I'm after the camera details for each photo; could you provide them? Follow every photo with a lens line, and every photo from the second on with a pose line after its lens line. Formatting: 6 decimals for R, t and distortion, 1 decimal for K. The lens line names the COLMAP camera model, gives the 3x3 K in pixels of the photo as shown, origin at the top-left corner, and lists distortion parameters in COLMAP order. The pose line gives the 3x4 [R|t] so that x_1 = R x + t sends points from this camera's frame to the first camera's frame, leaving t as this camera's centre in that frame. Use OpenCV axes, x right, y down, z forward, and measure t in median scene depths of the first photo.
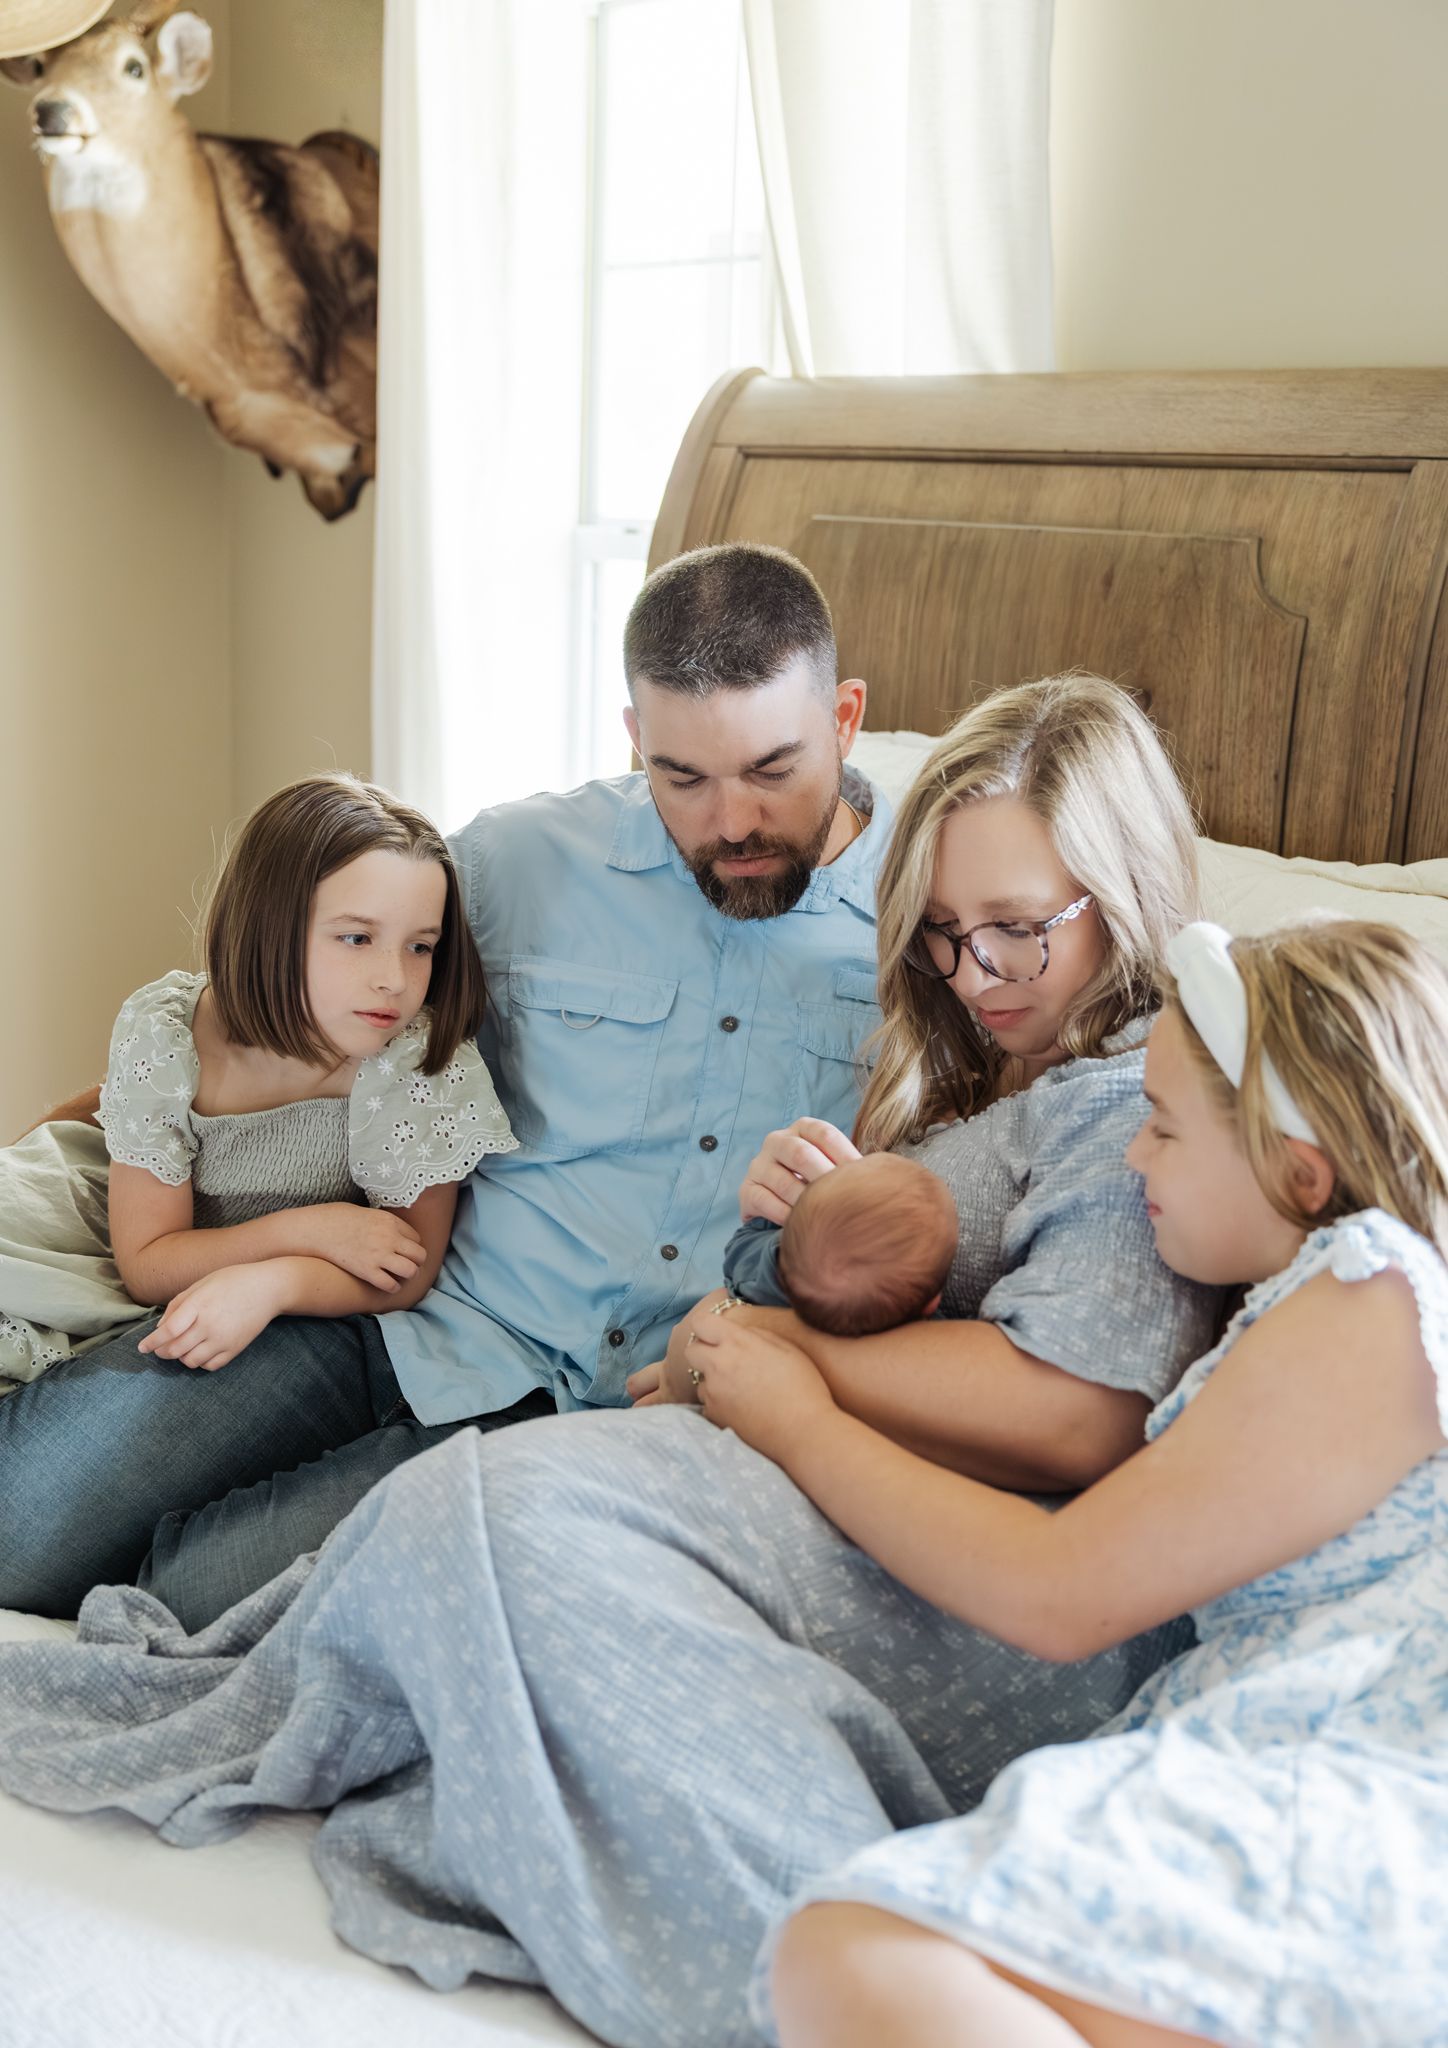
lens RADIAL K [[2474.3, 0, 723.4], [0, 2474.3, 1021.2], [0, 0, 1]] dist [-0.021924, 0.000000]
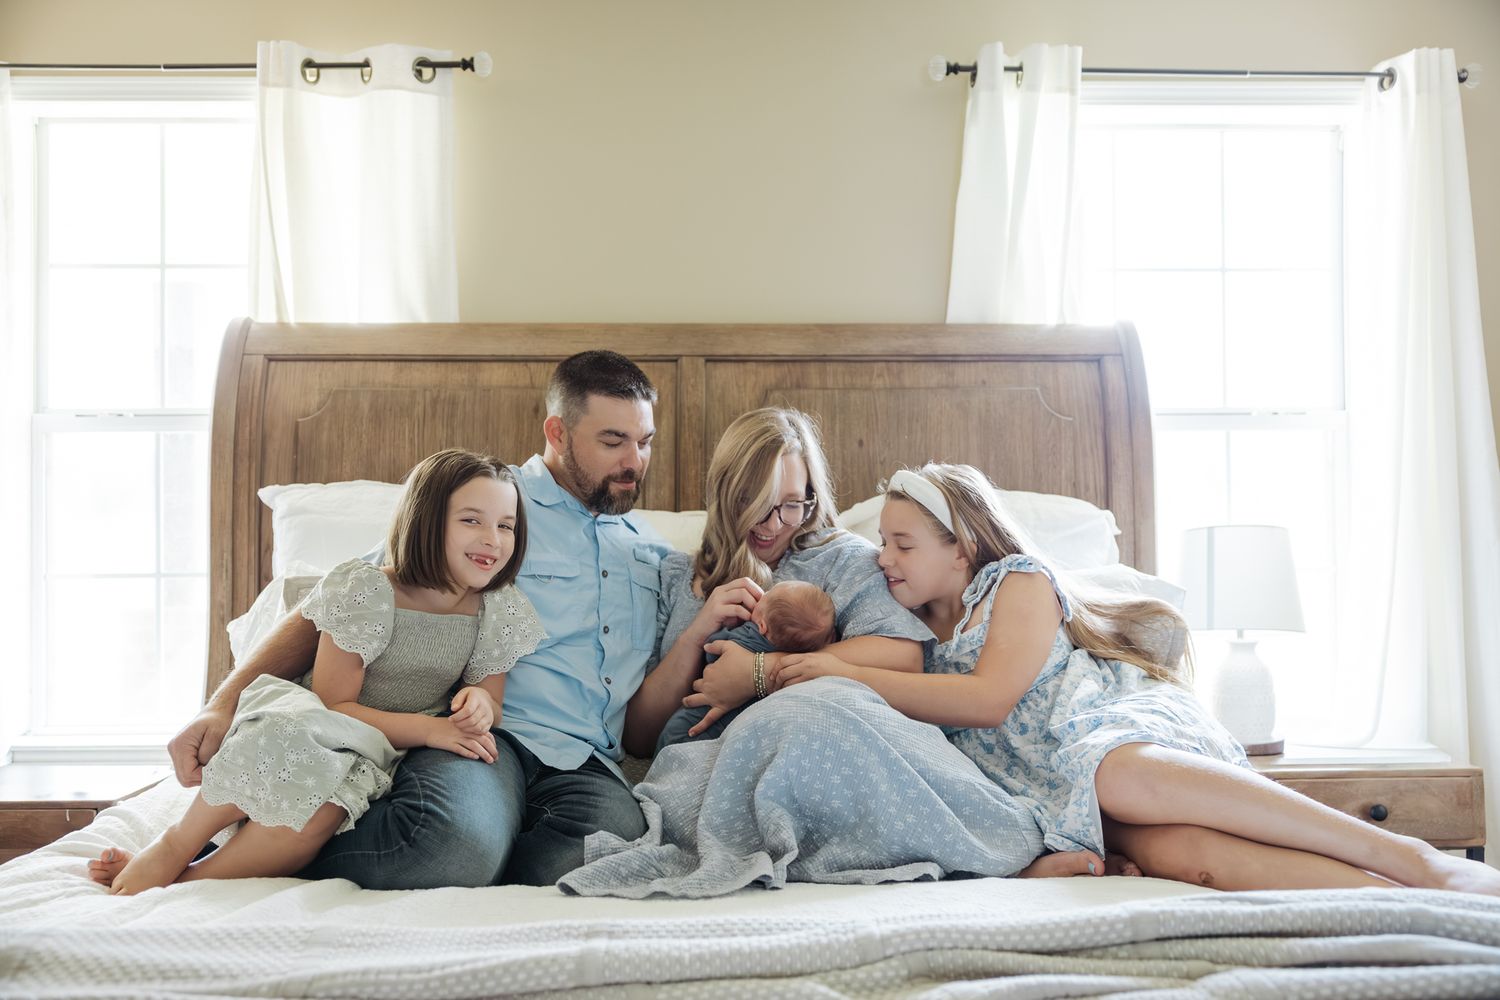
lens RADIAL K [[1364.7, 0, 744.8], [0, 1364.7, 500.4], [0, 0, 1]] dist [-0.017373, 0.000000]
pose [[0.607229, -0.016760, 0.794350, -0.660095], [0.193750, 0.972719, -0.127585, 0.086706], [-0.770541, 0.231378, 0.593911, 0.140528]]
